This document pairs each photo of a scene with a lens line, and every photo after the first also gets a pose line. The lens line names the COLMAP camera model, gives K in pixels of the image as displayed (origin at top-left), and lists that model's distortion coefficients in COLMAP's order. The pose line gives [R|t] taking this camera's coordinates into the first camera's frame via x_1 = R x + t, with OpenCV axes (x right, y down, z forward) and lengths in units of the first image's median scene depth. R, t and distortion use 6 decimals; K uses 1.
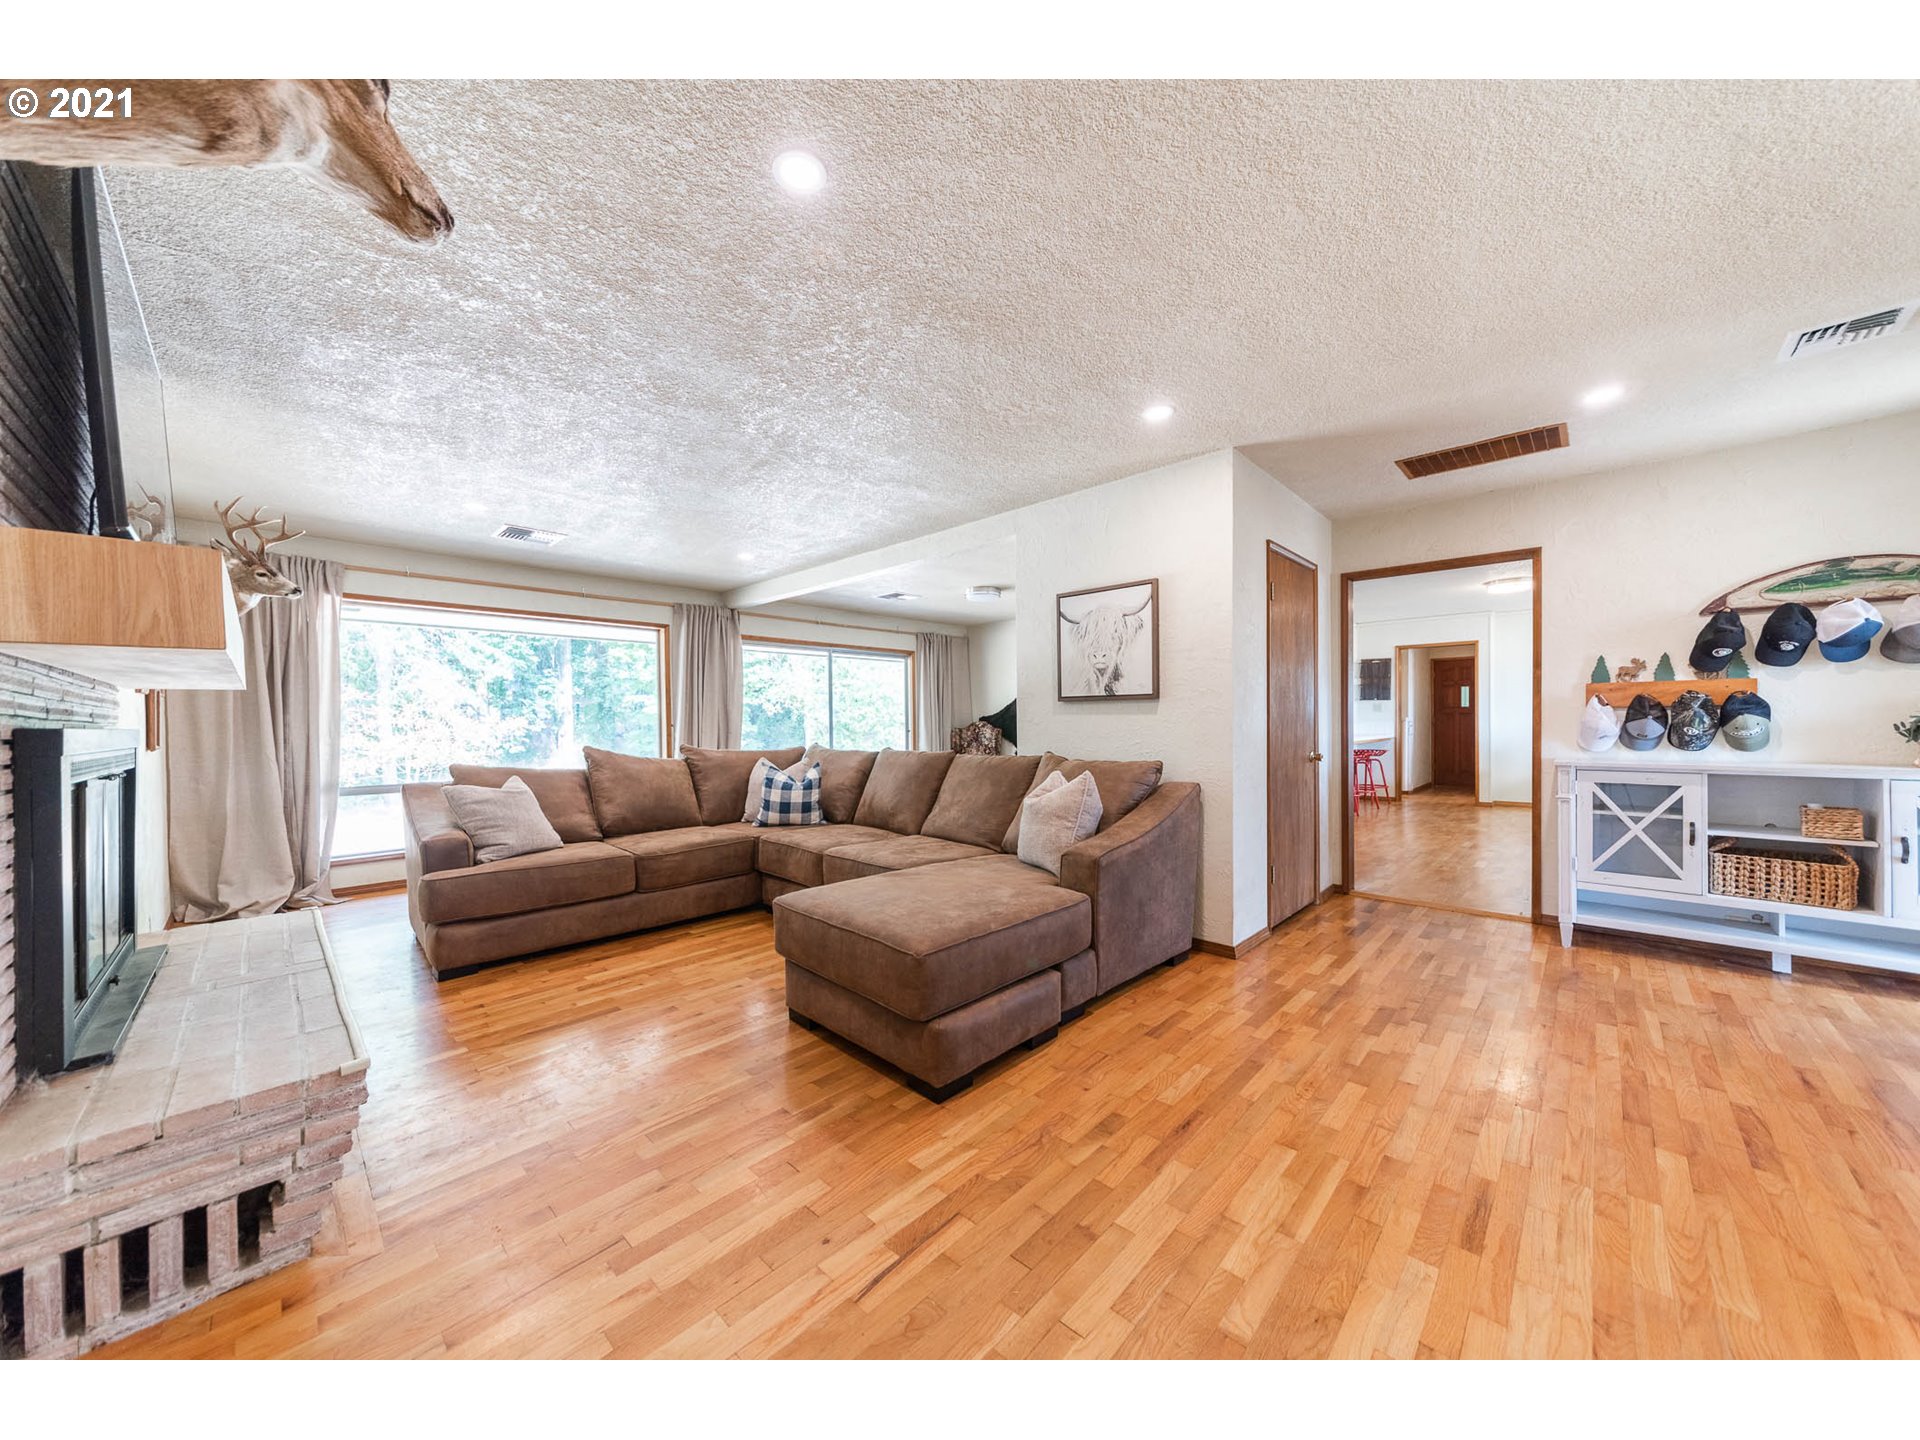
lens RADIAL K [[671.2, 0, 957.2], [0, 671.2, 726.8], [0, 0, 1]] dist [0.000225, 0.000130]
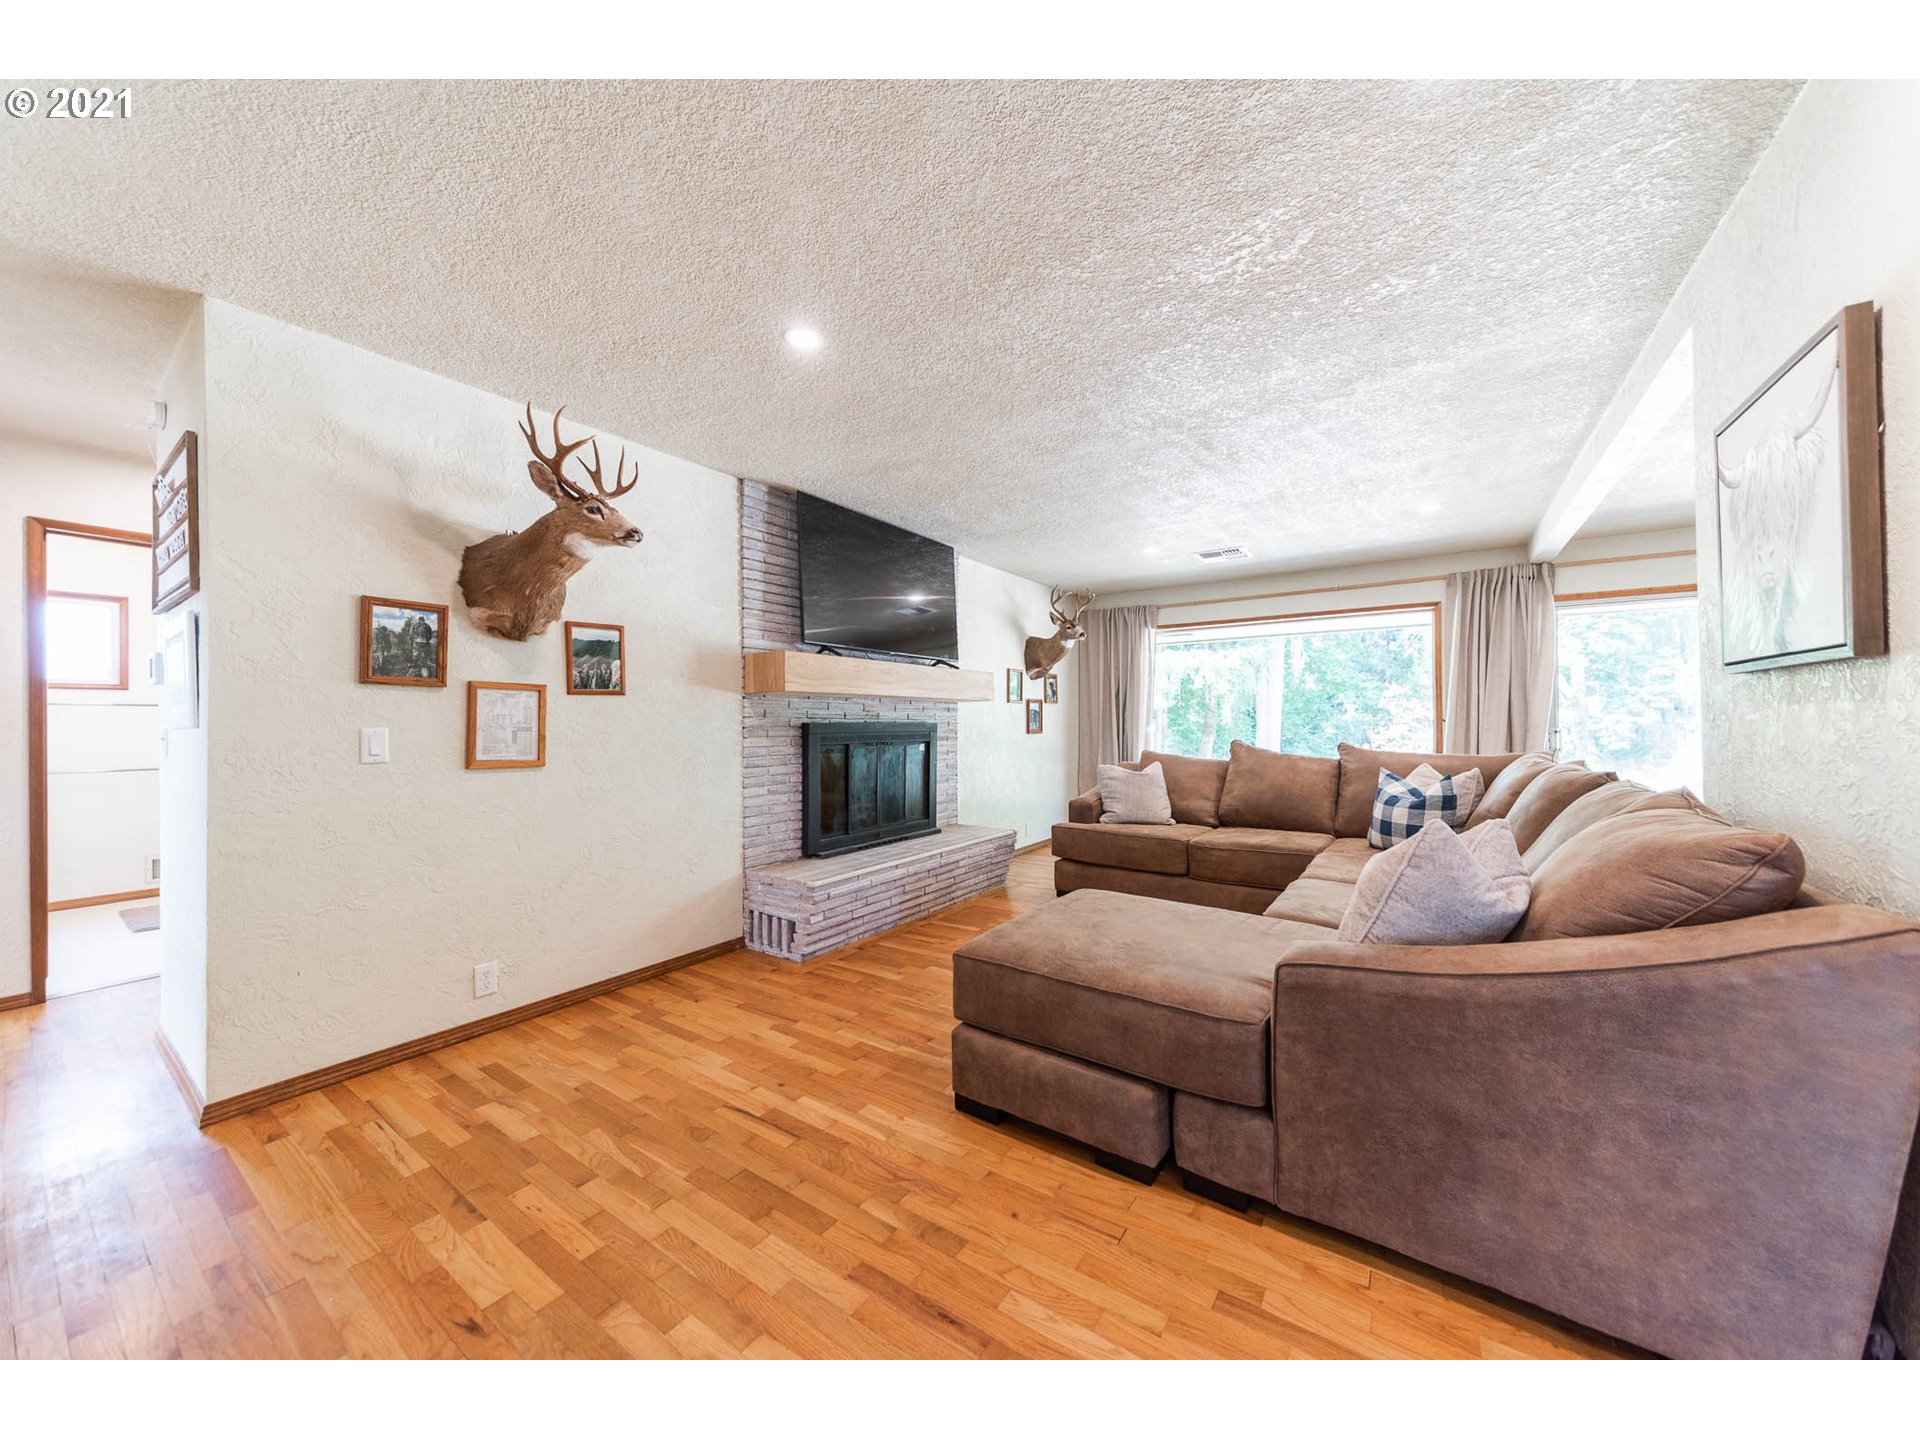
lens RADIAL K [[676.3, 0, 971.5], [0, 676.3, 714.7], [0, 0, 1]] dist [-0.006486, -0.000105]
pose [[0.170547, -0.001516, -0.985348, 0.793426], [-0.003528, 0.999991, -0.002149, -0.013890], [0.985343, 0.003843, 0.170540, 0.704947]]
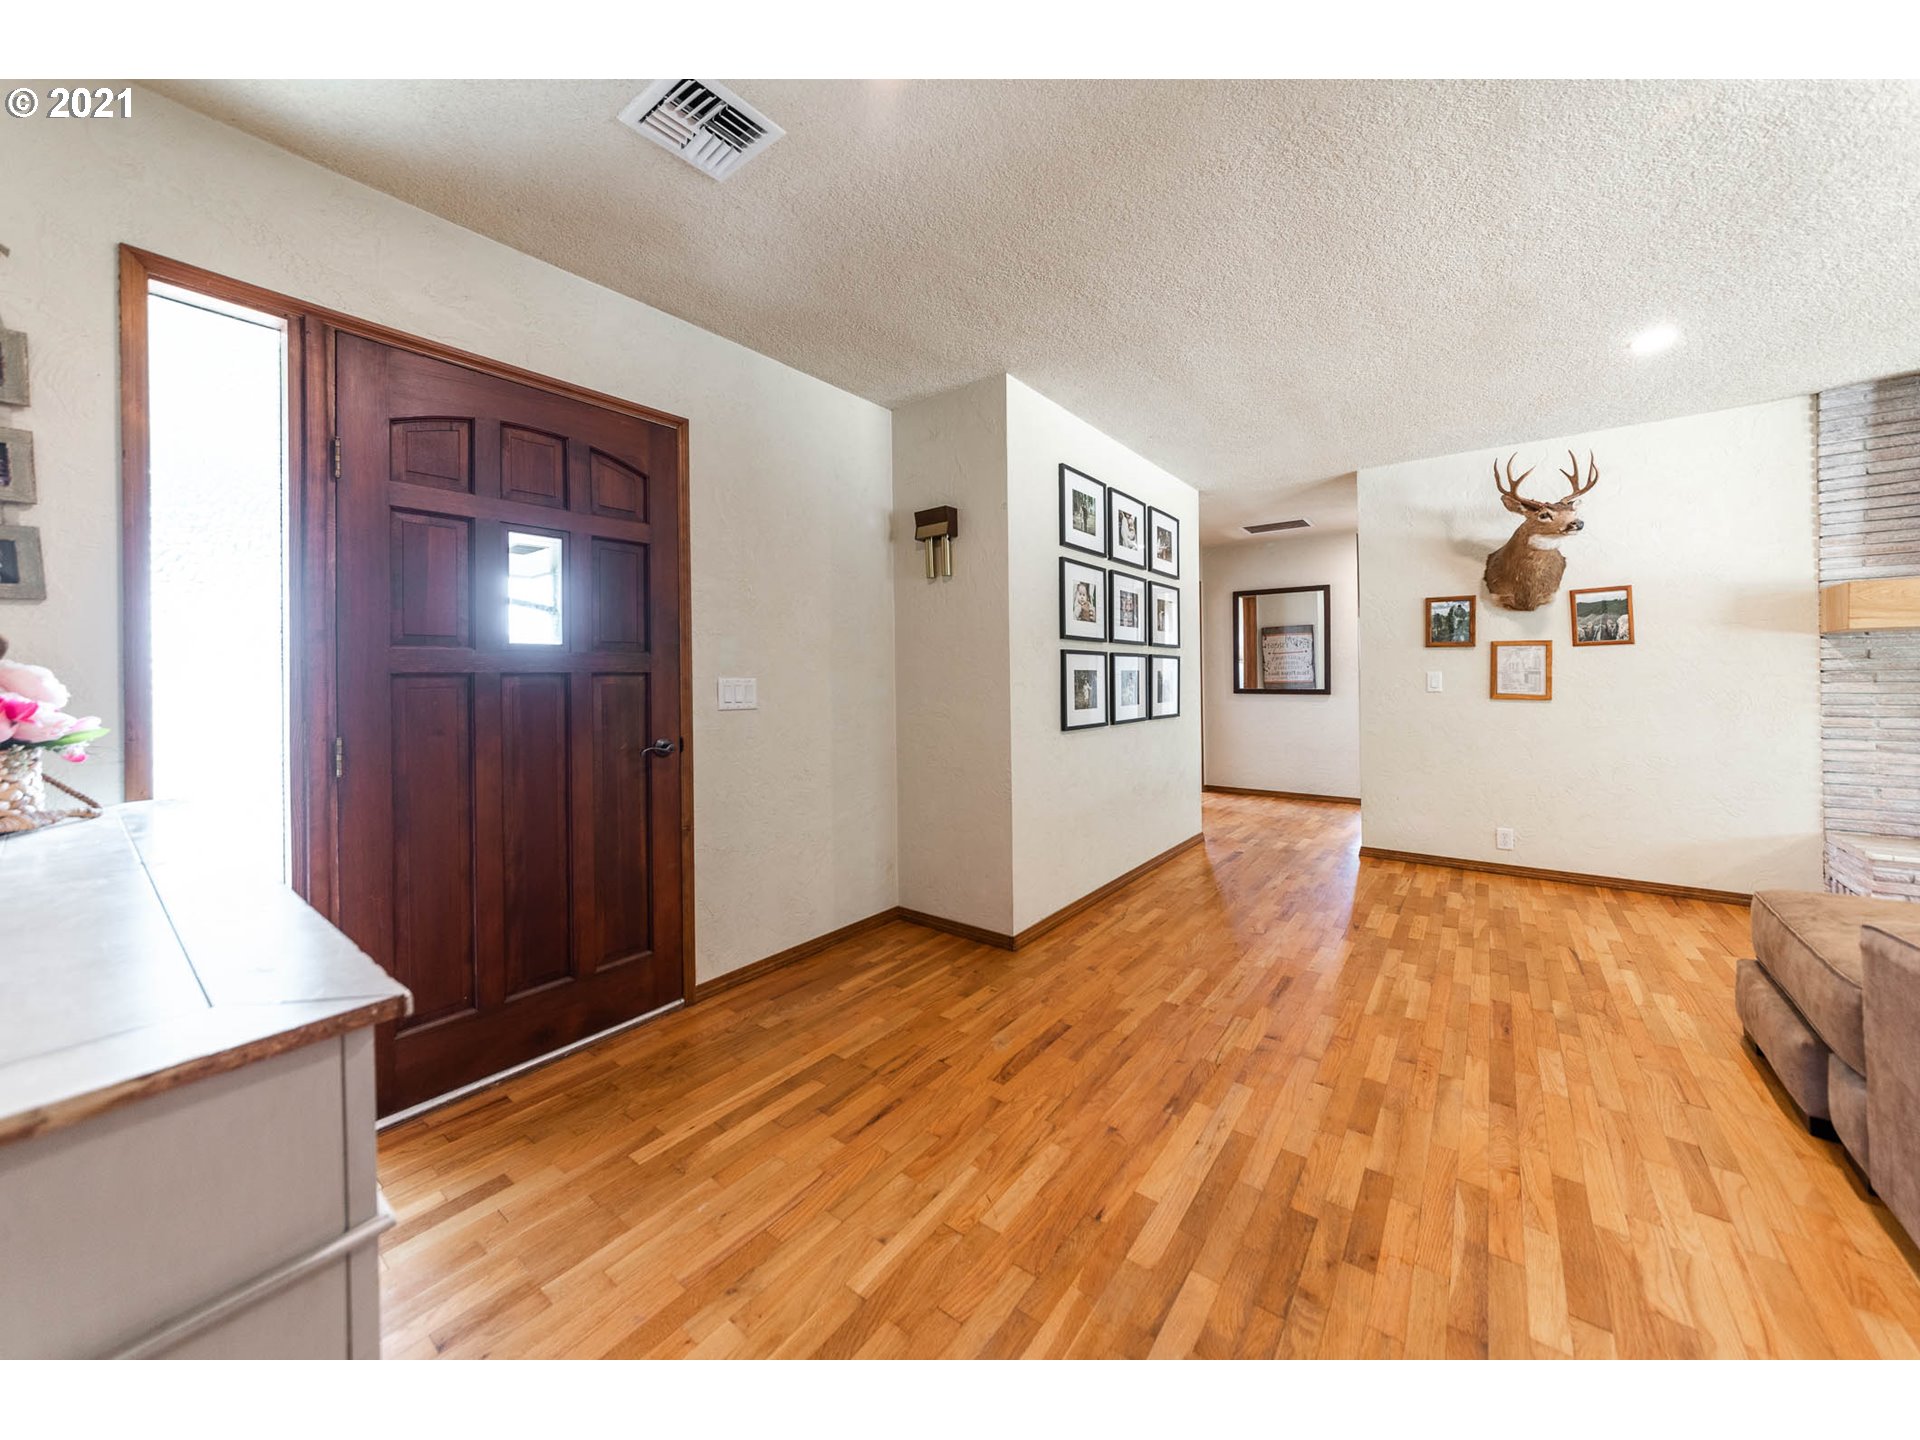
lens RADIAL K [[690.2, 0, 963.1], [0, 690.2, 702.8], [0, 0, 1]] dist [-0.001345, -0.000139]
pose [[-0.993422, 0.023230, -0.112133, 1.061334], [0.018115, 0.998758, 0.046423, -0.018196], [0.113072, 0.044086, -0.992608, 1.573410]]
